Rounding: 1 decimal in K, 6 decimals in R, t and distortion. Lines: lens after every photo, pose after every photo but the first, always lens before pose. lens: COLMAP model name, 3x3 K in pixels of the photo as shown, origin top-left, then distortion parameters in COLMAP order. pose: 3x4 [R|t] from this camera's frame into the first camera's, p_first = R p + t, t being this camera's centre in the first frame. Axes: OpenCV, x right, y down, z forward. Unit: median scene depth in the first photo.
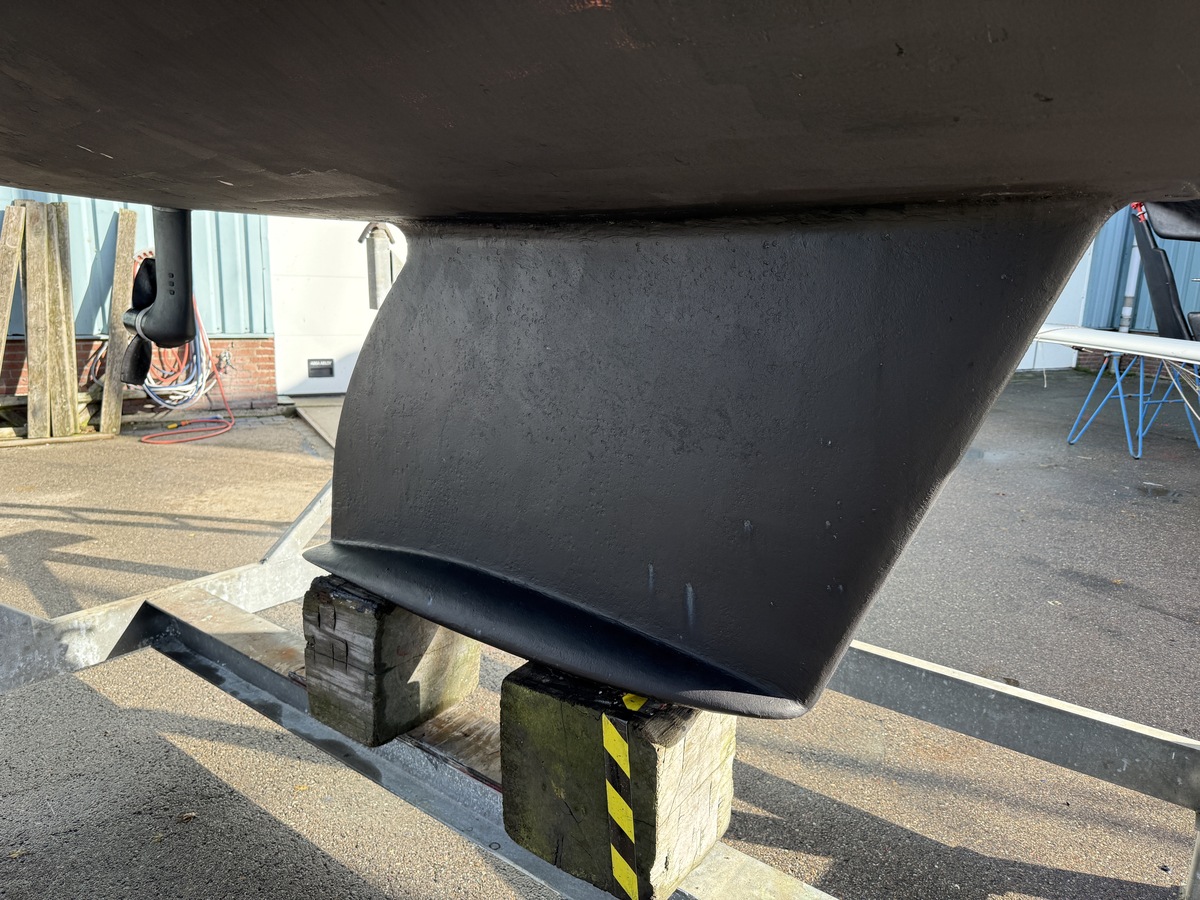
lens RADIAL K [[865.6, 0, 606.5], [0, 865.6, 451.8], [0, 0, 1]] dist [0.006068, -0.013093]
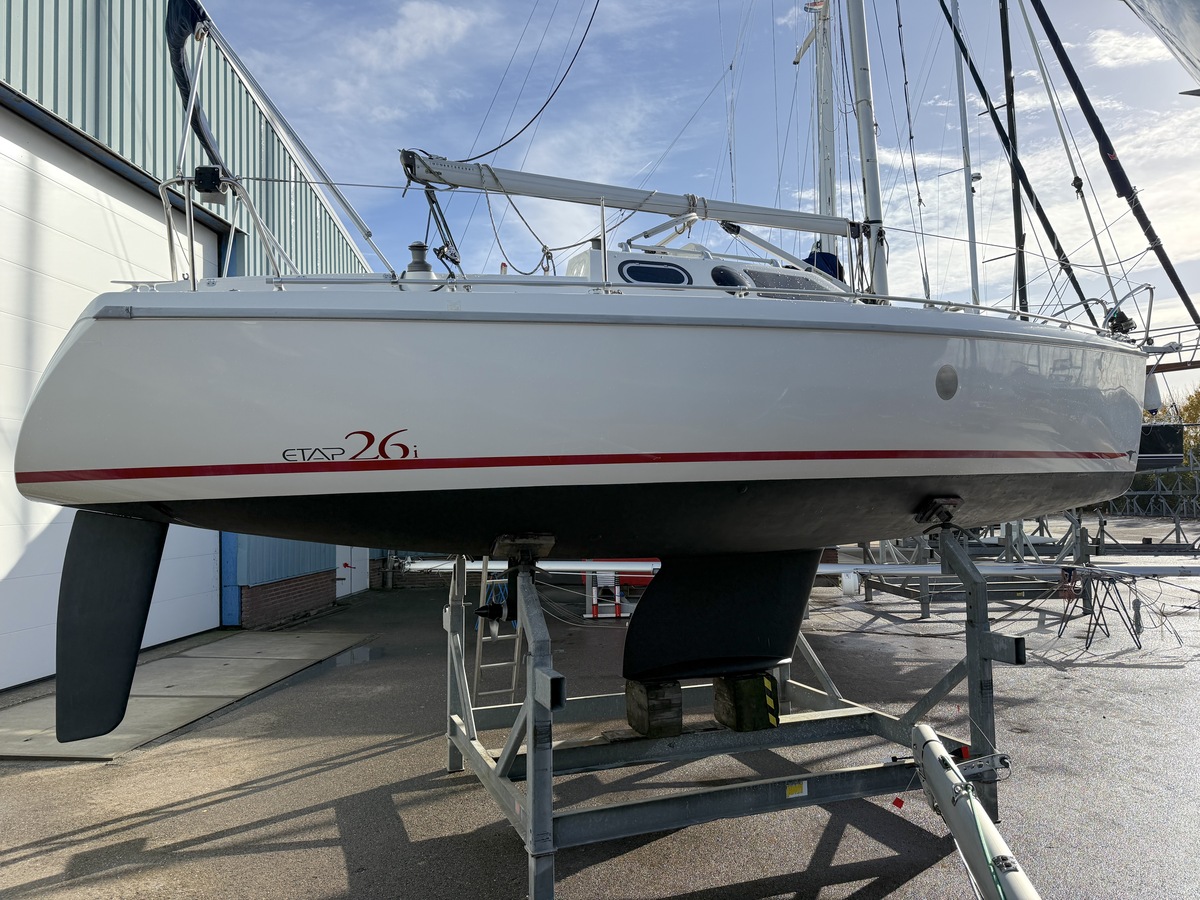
lens RADIAL K [[865.6, 0, 599.6], [0, 865.6, 446.3], [0, 0, 1]] dist [0.006068, -0.013093]
pose [[0.541796, 0.000363, 0.840510, -0.744066], [0.224741, 0.963527, -0.145285, -0.060094], [-0.809907, 0.267612, 0.521953, -0.143481]]
